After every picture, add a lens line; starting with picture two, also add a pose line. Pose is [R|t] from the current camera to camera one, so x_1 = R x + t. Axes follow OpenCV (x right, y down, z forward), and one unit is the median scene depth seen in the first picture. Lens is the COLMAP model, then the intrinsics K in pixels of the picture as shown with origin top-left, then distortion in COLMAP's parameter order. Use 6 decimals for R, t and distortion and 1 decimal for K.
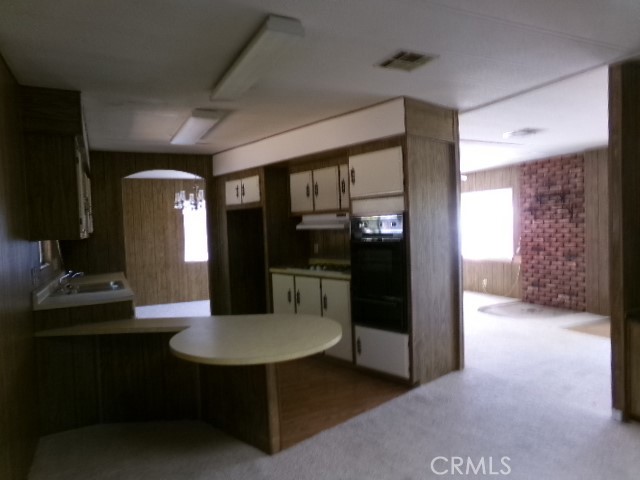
lens RADIAL K [[437.3, 0, 320.0], [0, 437.3, 240.0], [0, 0, 1]] dist [0.003623, -0.034045]
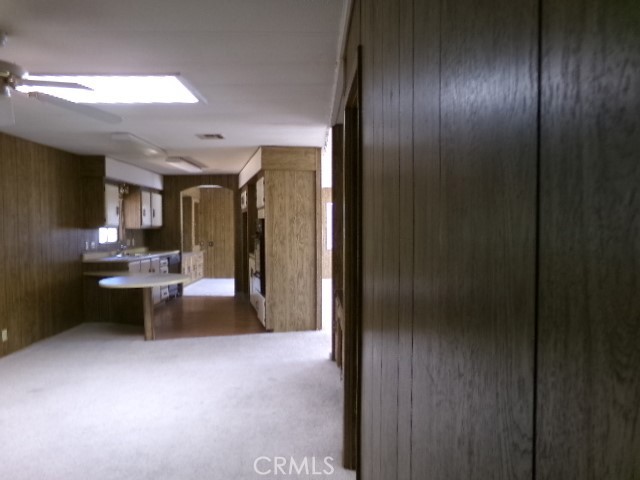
lens RADIAL K [[444.0, 0, 317.9], [0, 444.0, 243.1], [0, 0, 1]] dist [-0.074591, 0.111064]
pose [[0.897671, 0.047348, -0.438116, 1.019661], [-0.040767, 0.998870, 0.024420, -0.022311], [0.438777, -0.004060, 0.898587, -0.318338]]
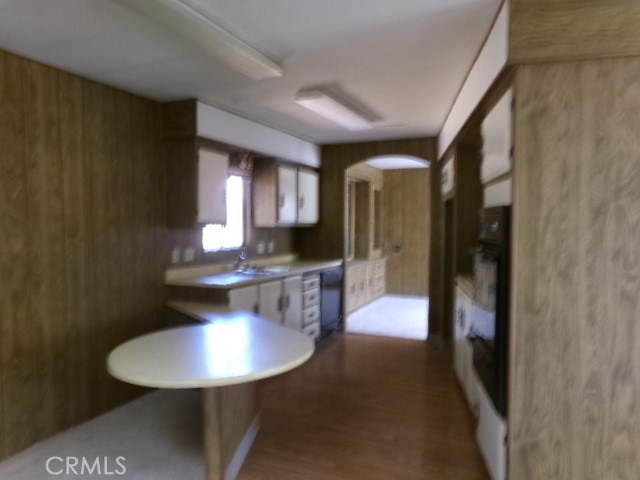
lens RADIAL K [[444.0, 0, 317.9], [0, 444.0, 243.1], [0, 0, 1]] dist [-0.074591, 0.111064]
pose [[0.626074, 0.071975, -0.776435, 0.459178], [-0.047948, 0.997400, 0.053797, -0.033312], [0.778288, 0.003548, 0.627897, 0.442635]]
